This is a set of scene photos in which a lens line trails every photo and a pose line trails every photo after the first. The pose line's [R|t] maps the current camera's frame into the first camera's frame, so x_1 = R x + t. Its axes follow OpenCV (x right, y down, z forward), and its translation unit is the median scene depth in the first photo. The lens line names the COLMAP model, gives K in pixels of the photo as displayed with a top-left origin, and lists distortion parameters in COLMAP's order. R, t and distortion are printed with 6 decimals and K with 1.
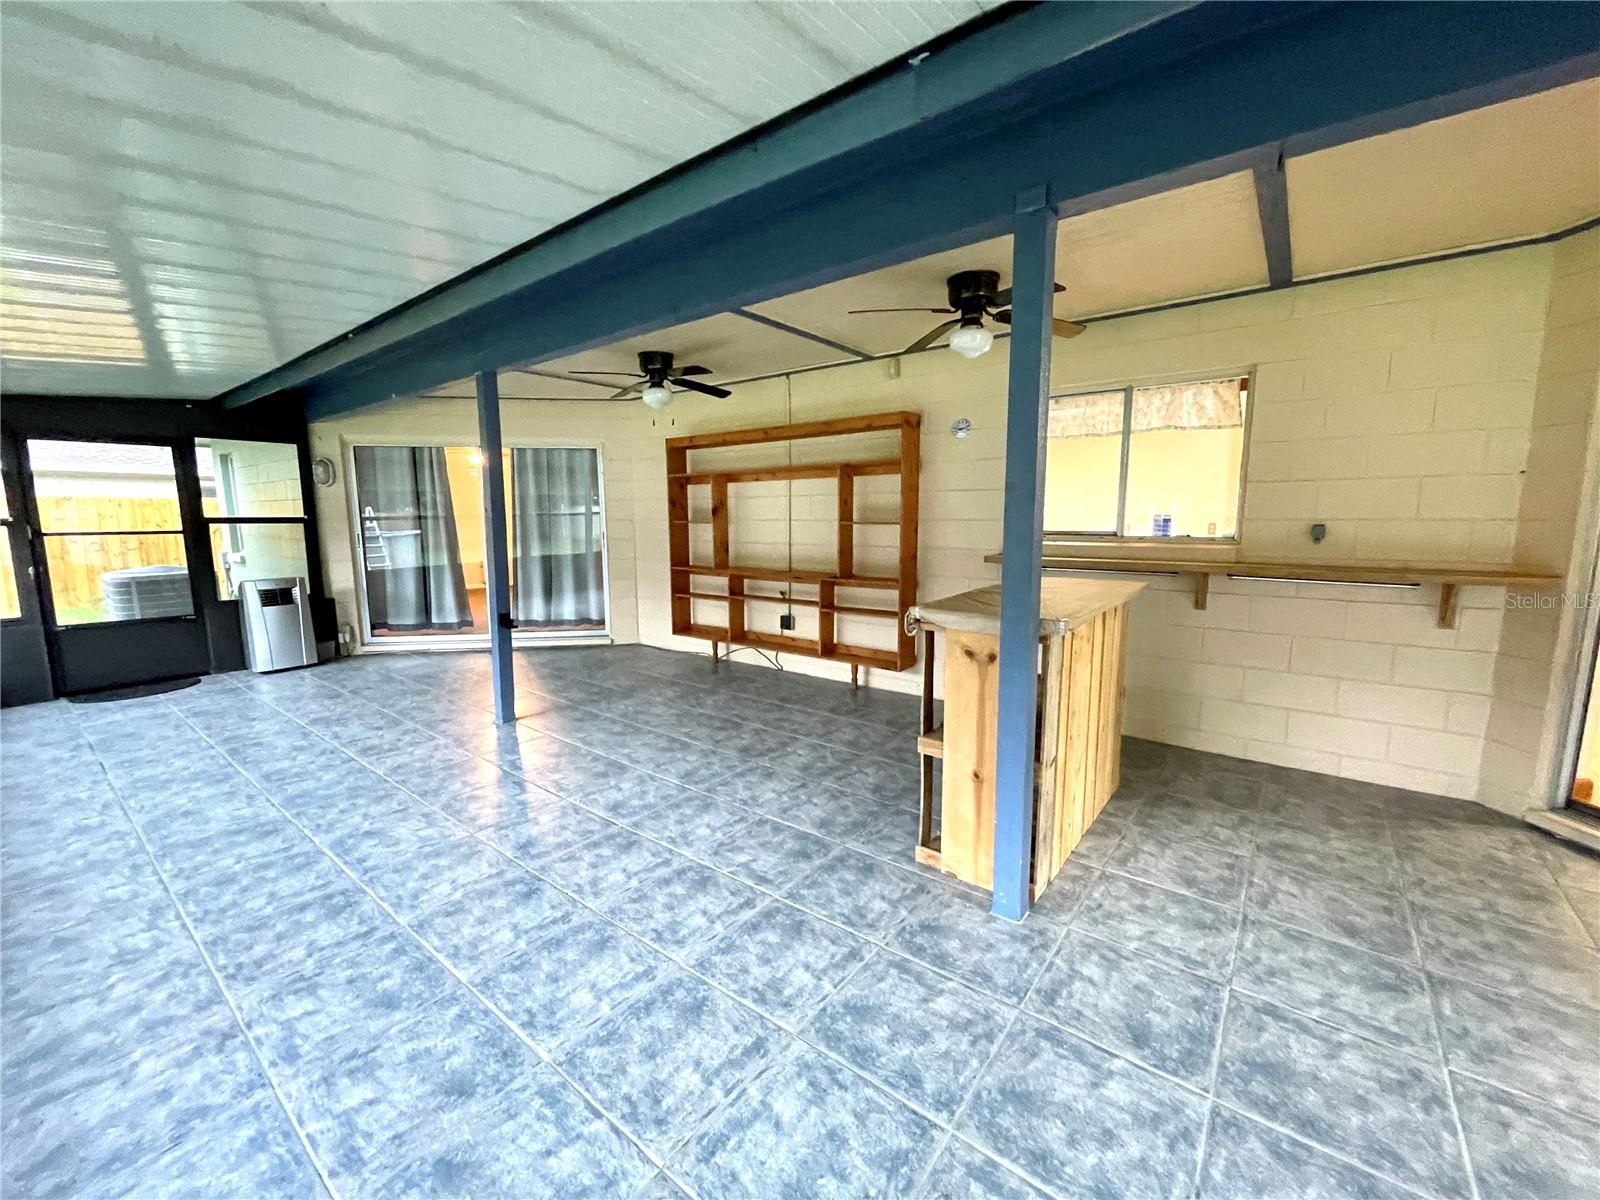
lens RADIAL K [[641.1, 0, 805.6], [0, 641.1, 602.0], [0, 0, 1]] dist [0.000330, 0.000032]
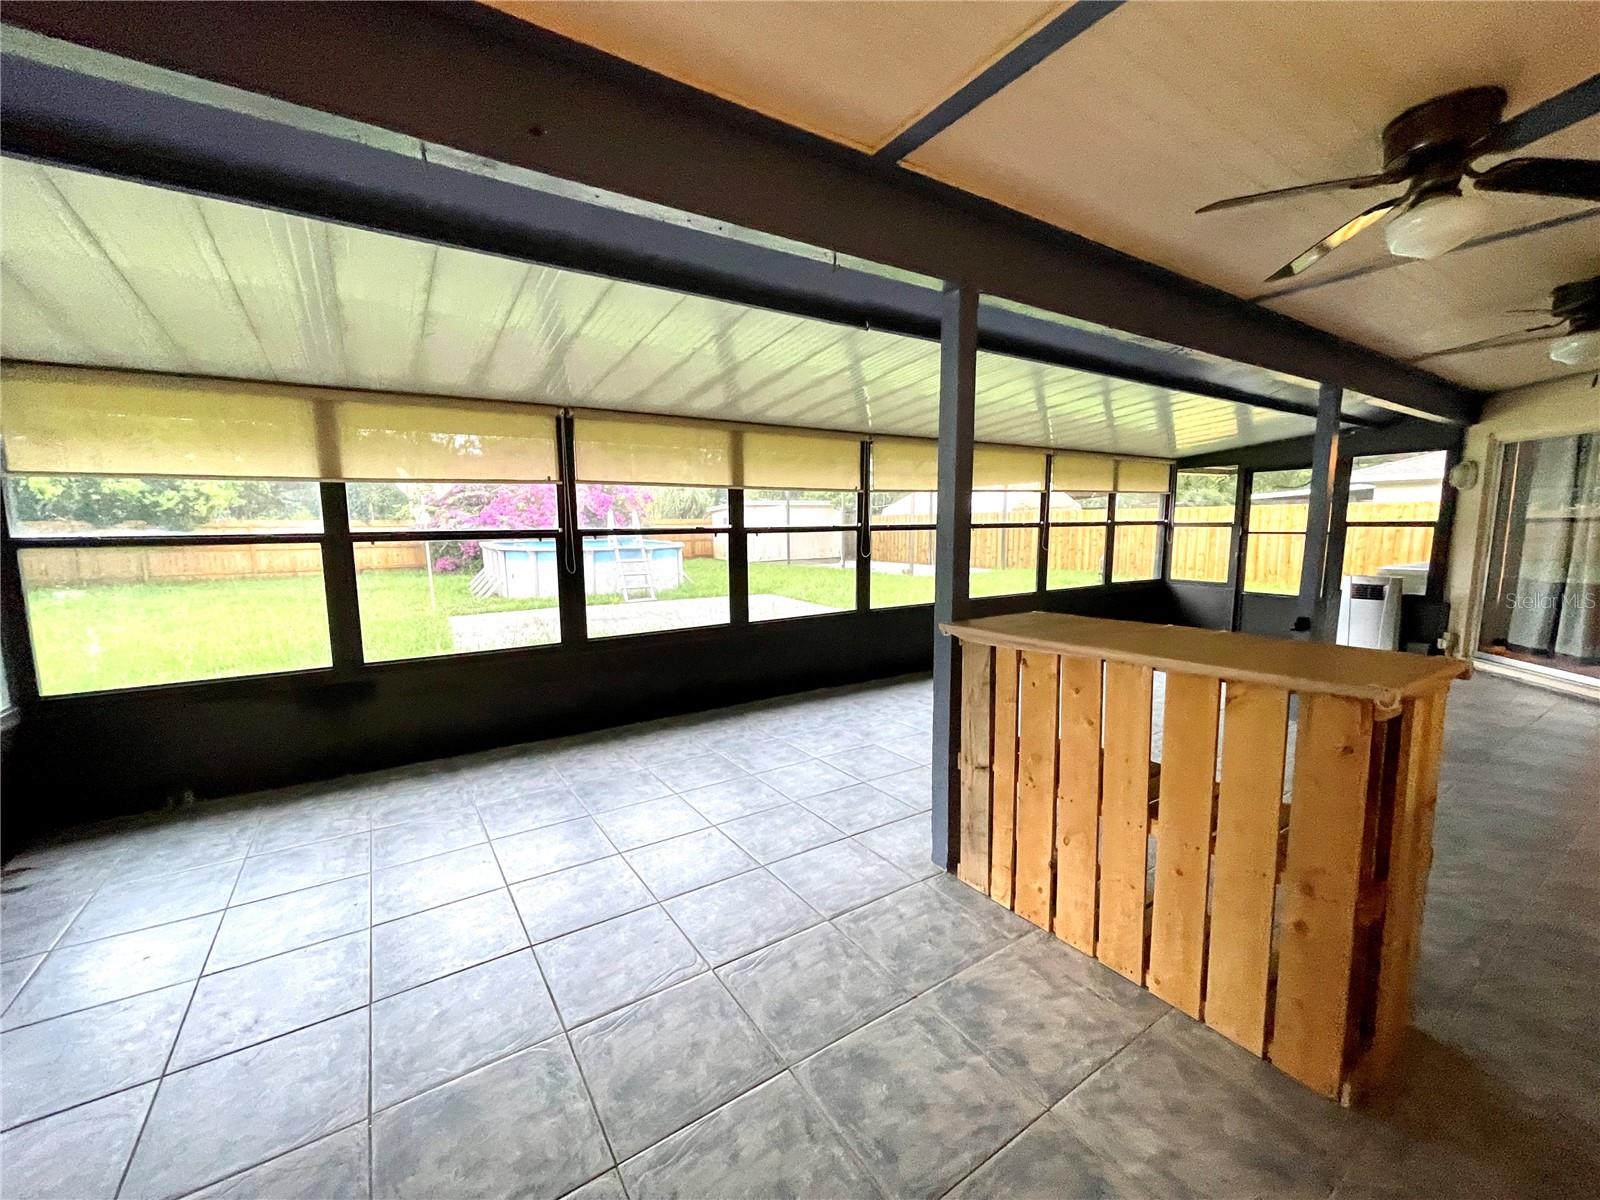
lens RADIAL K [[641.1, 0, 805.6], [0, 641.1, 602.0], [0, 0, 1]] dist [0.000330, 0.000032]
pose [[-0.306040, 0.125433, -0.943719, 0.552408], [-0.118360, 0.978578, 0.168449, -0.062994], [0.944632, 0.163251, -0.284638, 0.379168]]
